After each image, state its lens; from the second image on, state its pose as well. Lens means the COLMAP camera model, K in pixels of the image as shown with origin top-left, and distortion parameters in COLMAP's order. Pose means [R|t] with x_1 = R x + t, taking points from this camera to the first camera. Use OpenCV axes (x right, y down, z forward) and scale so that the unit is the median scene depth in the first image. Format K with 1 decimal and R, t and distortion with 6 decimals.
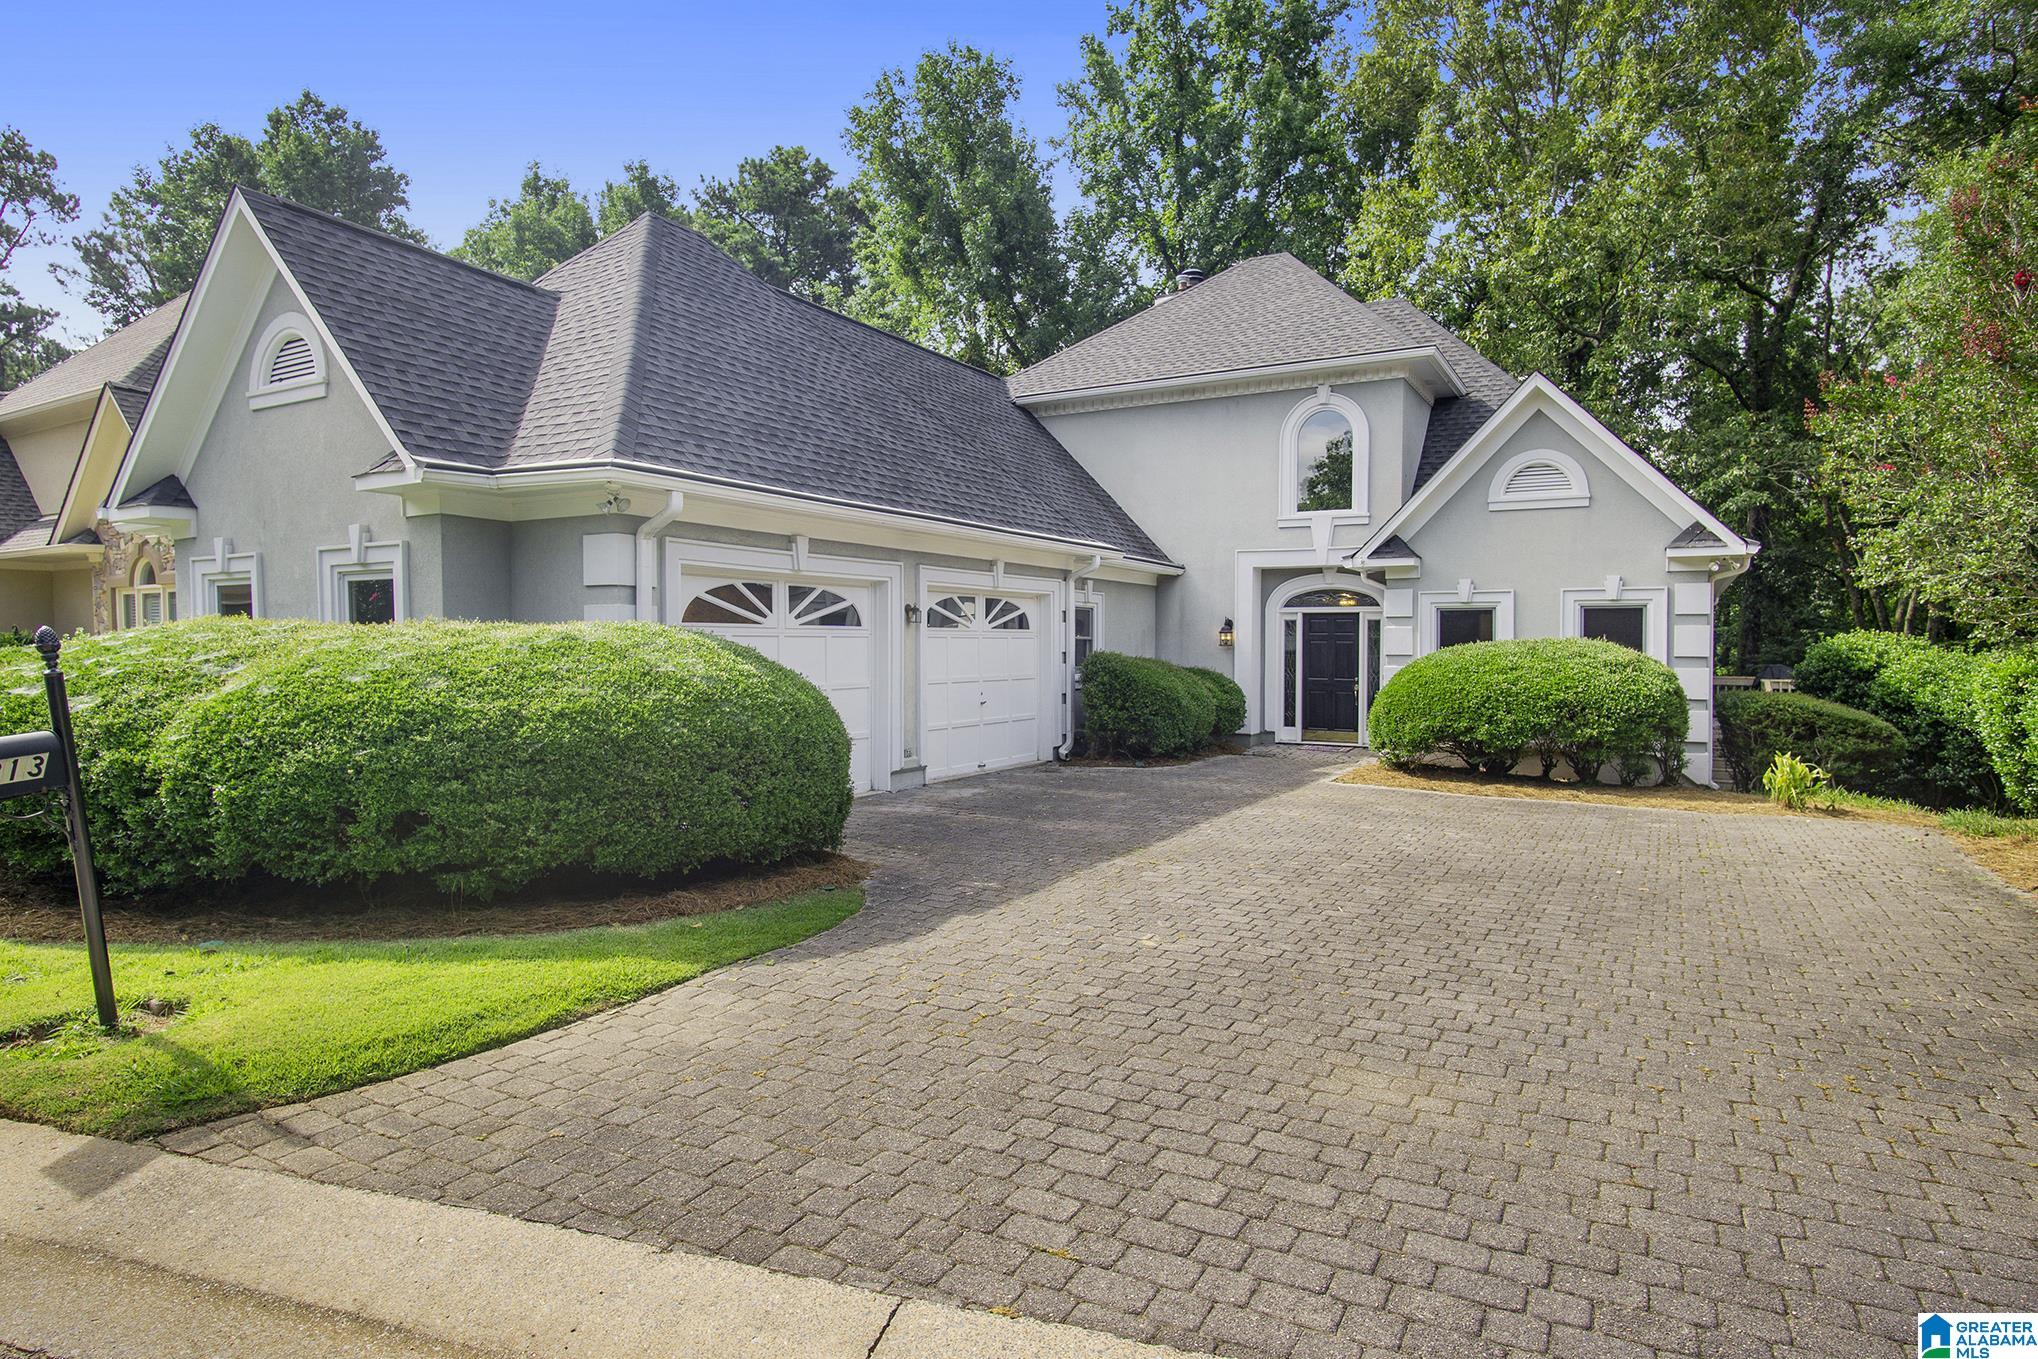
lens RADIAL K [[1127.2, 0, 1025.8], [0, 1127.2, 677.5], [0, 0, 1]] dist [-0.033645, 0.004811]
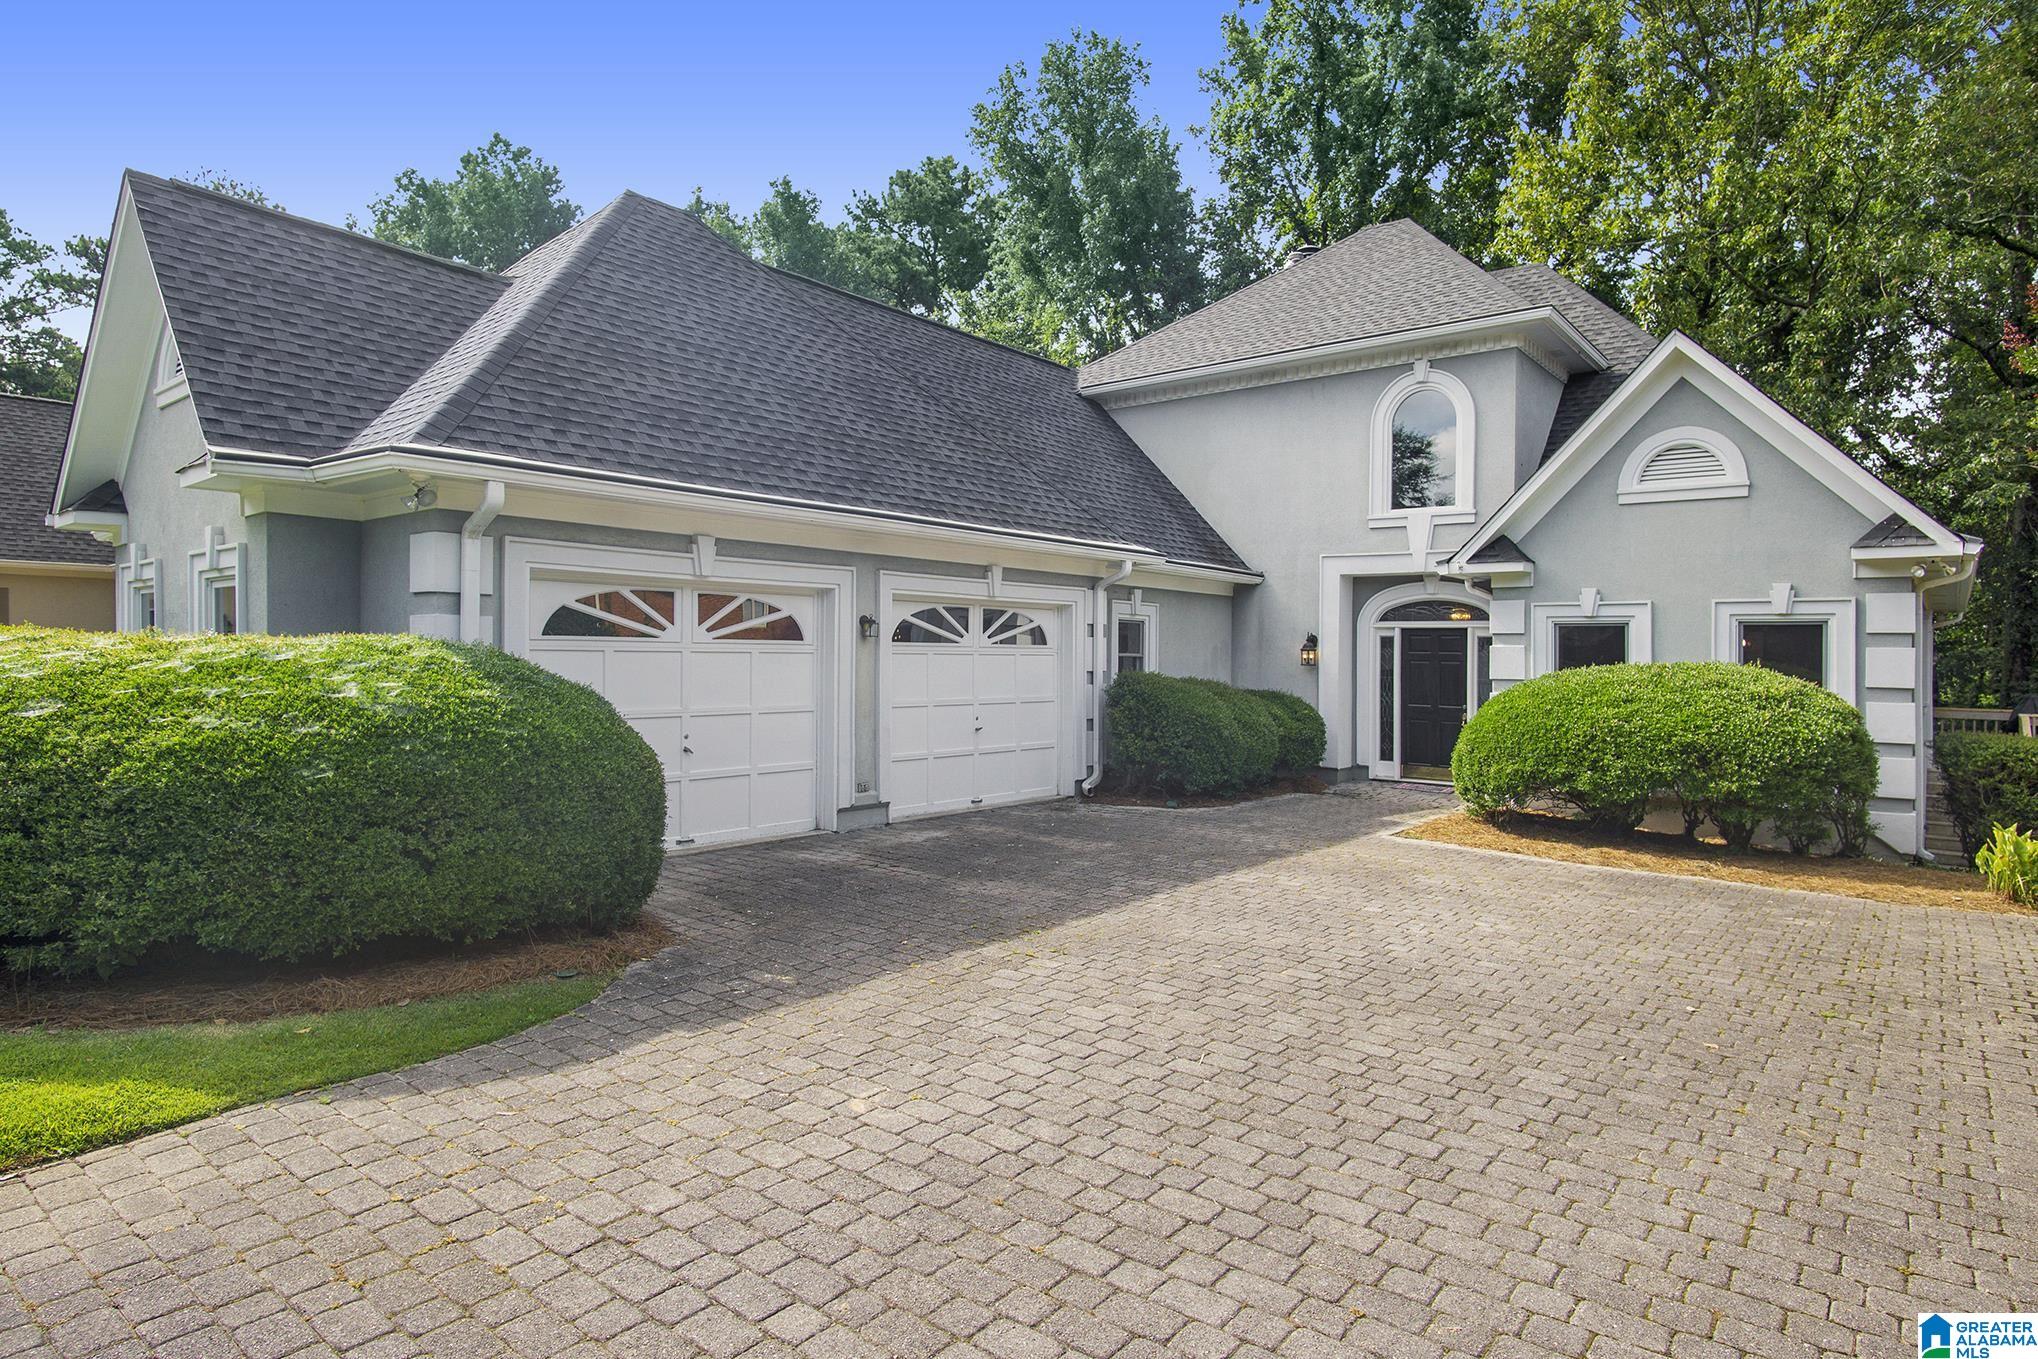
lens RADIAL K [[1127.2, 0, 1018.4], [0, 1127.2, 670.4], [0, 0, 1]] dist [-0.033645, 0.004811]
pose [[0.985030, 0.012836, -0.171905, 0.137810], [-0.015773, 0.999752, -0.015729, -0.009516], [0.171660, 0.018205, 0.984988, 0.143379]]
